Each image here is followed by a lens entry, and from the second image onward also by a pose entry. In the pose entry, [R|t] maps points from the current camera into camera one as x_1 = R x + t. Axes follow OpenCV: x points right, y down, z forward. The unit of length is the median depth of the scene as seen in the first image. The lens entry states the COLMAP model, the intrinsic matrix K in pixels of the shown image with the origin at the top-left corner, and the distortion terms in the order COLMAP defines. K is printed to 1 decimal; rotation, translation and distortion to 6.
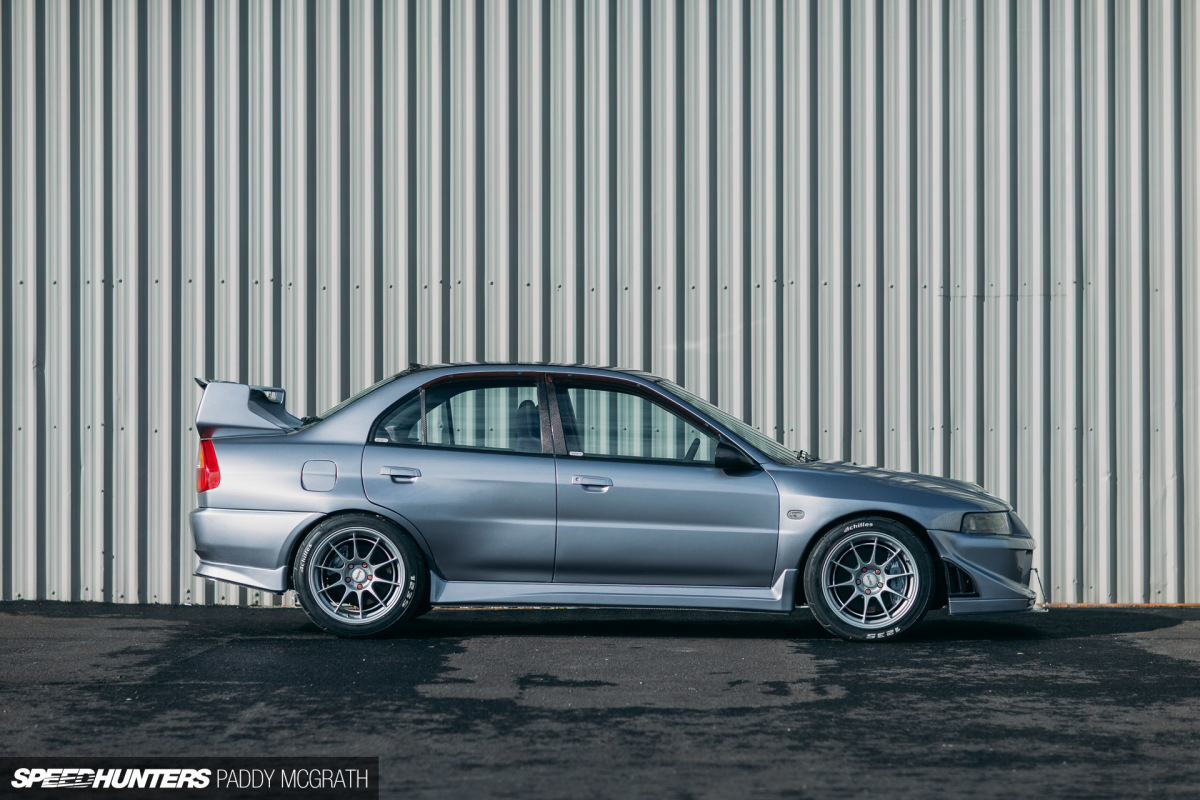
lens RADIAL K [[2897.3, 0, 658.5], [0, 2897.3, 450.4], [0, 0, 1]] dist [0.065361, 0.000000]
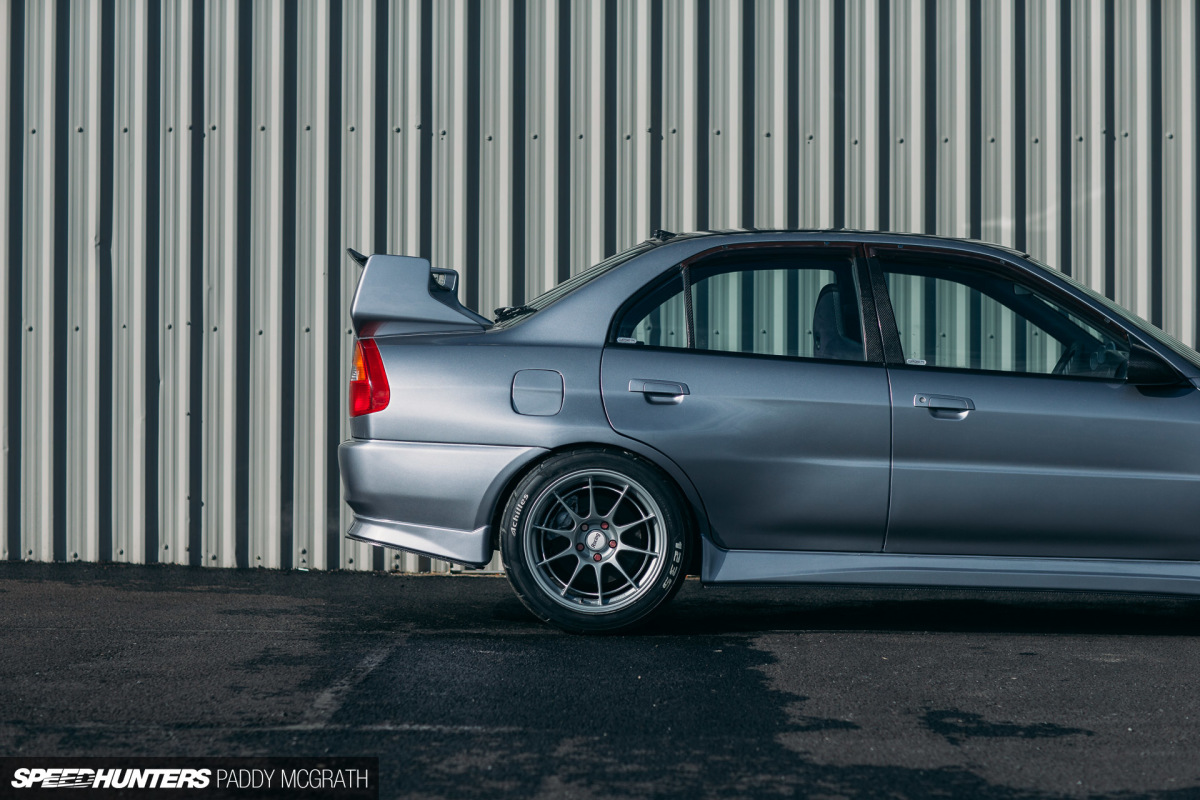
lens RADIAL K [[2810.5, 0, 601.7], [0, 2810.5, 398.2], [0, 0, 1]] dist [-0.107176, 0.000000]
pose [[0.999972, 0.004774, -0.005845, -0.098320], [-0.004734, 0.999965, 0.006865, 0.005473], [0.005878, -0.006837, 0.999959, 0.347001]]
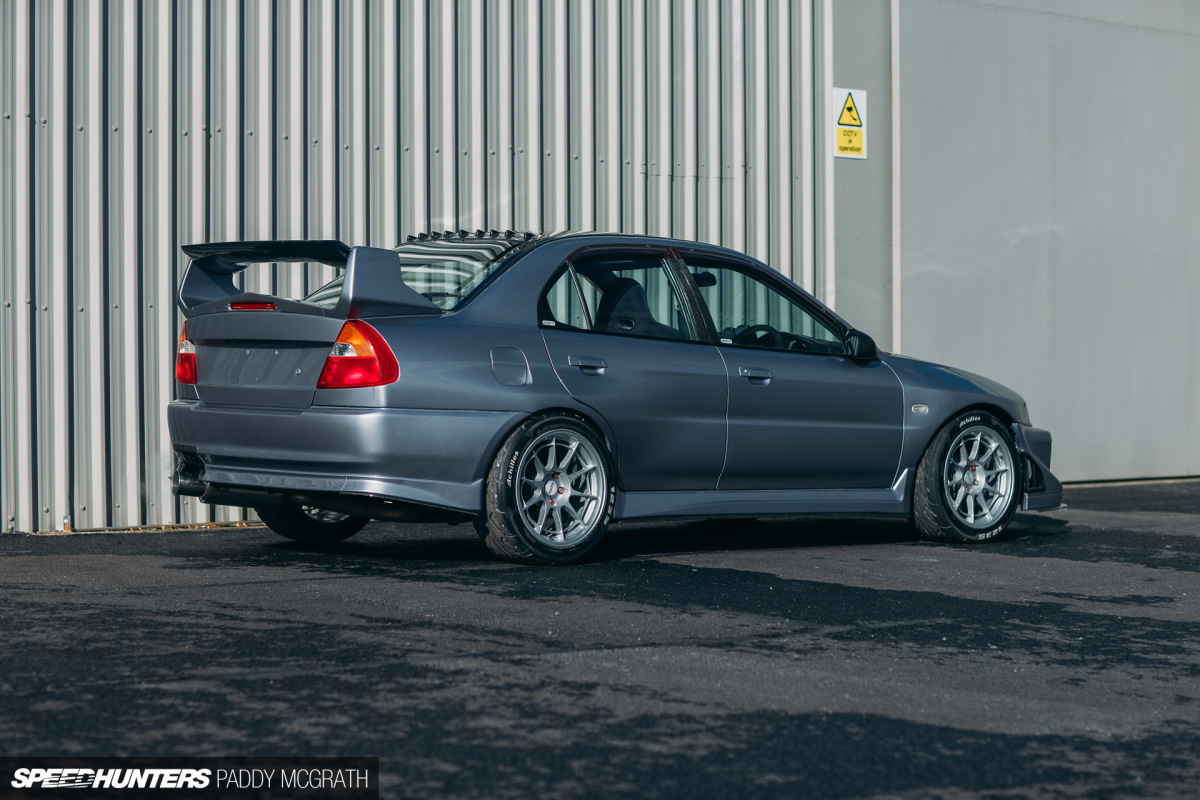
lens RADIAL K [[2897.3, 0, 598.5], [0, 2897.3, 395.1], [0, 0, 1]] dist [0.065361, 0.000000]
pose [[0.736620, -0.007361, 0.676267, -0.647749], [-0.003863, 0.999879, 0.015091, 0.004333], [-0.676296, -0.013729, 0.736502, 0.387009]]
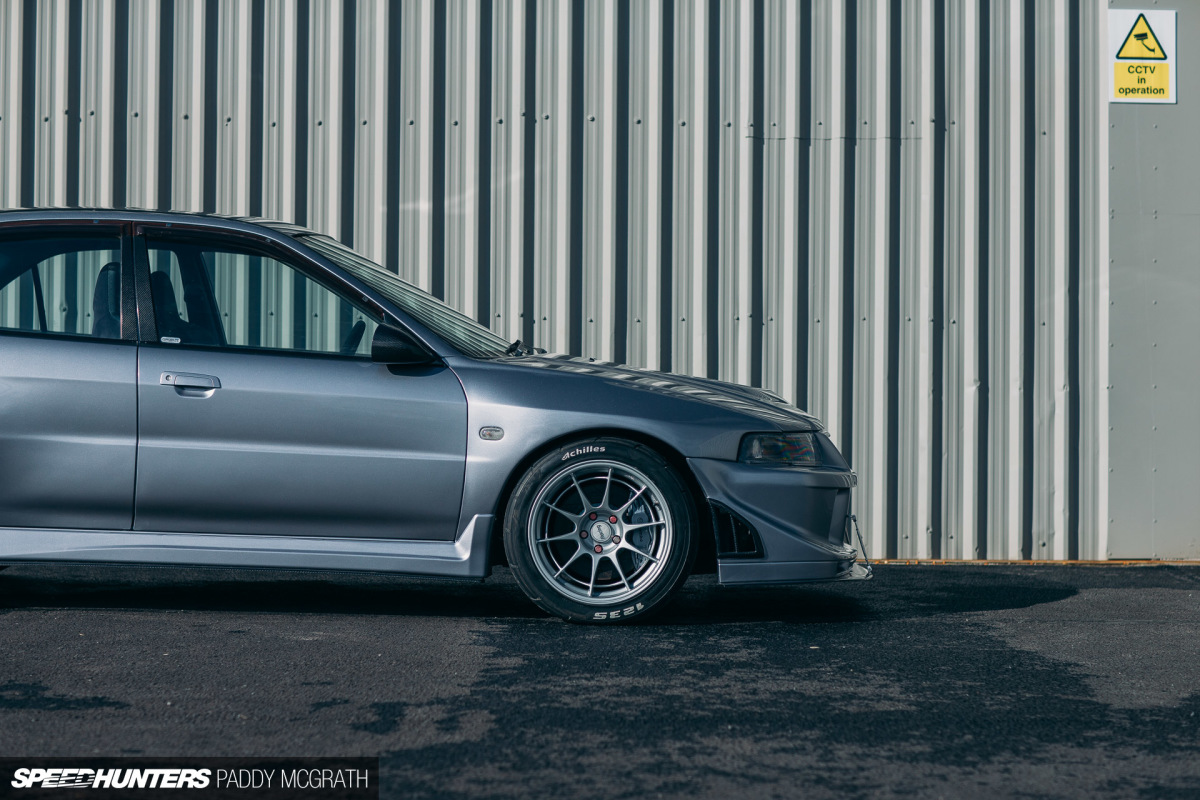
lens RADIAL K [[2813.3, 0, 592.4], [0, 2813.3, 402.0], [0, 0, 1]] dist [-0.073280, 0.000000]
pose [[0.999952, 0.009100, -0.003549, 0.072551], [-0.009067, 0.999915, 0.009321, 0.008574], [0.003633, -0.009289, 0.999950, 0.347304]]
